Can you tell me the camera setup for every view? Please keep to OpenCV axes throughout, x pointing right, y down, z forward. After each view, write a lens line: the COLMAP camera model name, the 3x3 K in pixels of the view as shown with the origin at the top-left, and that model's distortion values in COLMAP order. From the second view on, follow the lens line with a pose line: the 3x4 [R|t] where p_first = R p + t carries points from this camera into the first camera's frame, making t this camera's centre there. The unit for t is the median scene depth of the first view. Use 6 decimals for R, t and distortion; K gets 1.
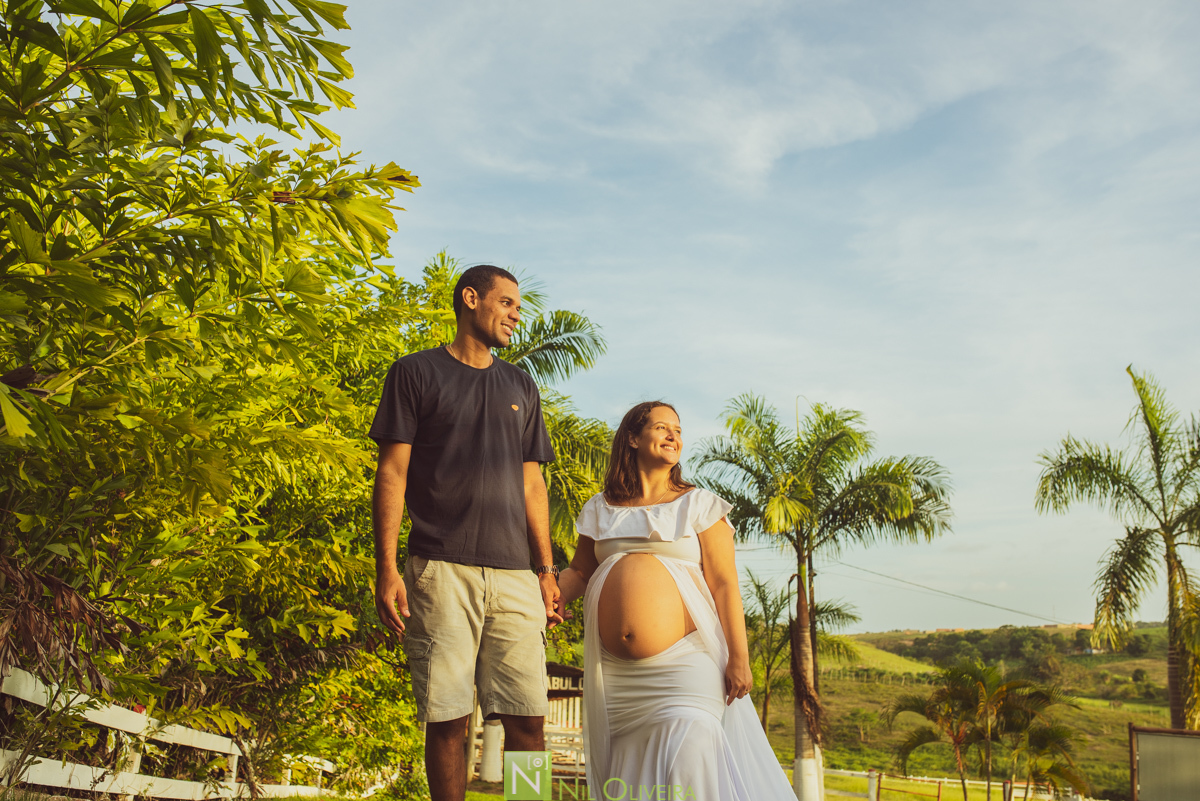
lens RADIAL K [[1178.0, 0, 599.8], [0, 1178.0, 400.5], [0, 0, 1]] dist [-0.005446, 0.000000]
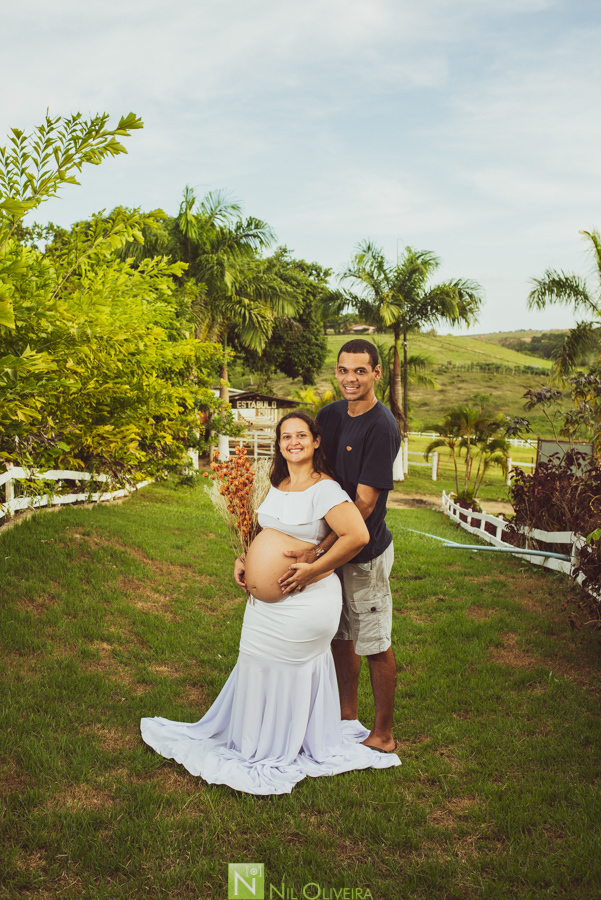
lens RADIAL K [[883.5, 0, 277.9], [0, 883.5, 454.3], [0, 0, 1]] dist [-0.005446, 0.000000]
pose [[0.999495, -0.013326, -0.028831, 0.029764], [0.021950, 0.945896, 0.323725, -0.124120], [0.022957, -0.324195, 0.945712, -0.283680]]
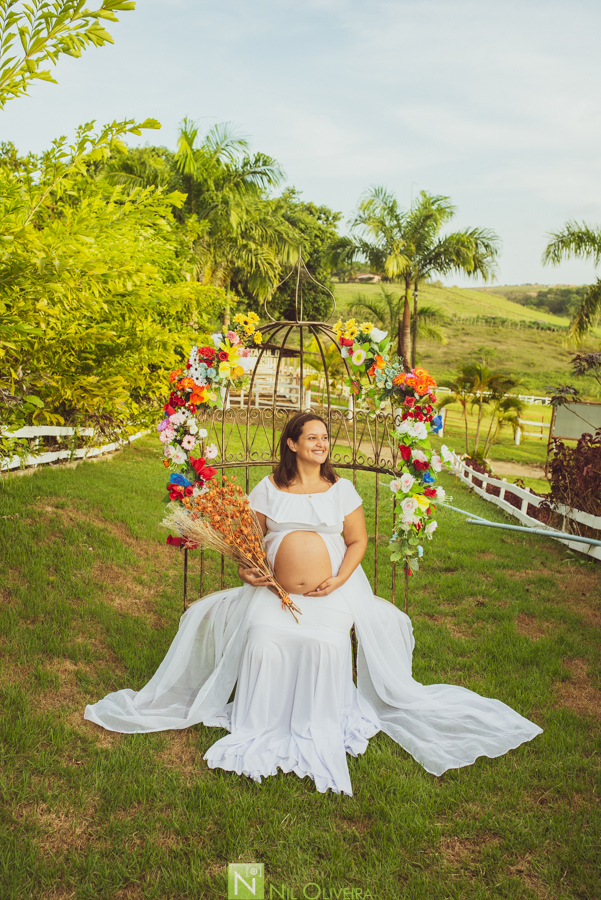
lens RADIAL K [[883.5, 0, 280.1], [0, 883.5, 453.9], [0, 0, 1]] dist [-0.005446, 0.000000]
pose [[0.999522, 0.017820, -0.025279, 0.025633], [-0.006932, 0.925612, 0.378411, -0.114312], [0.030142, -0.378055, 0.925292, -0.241006]]
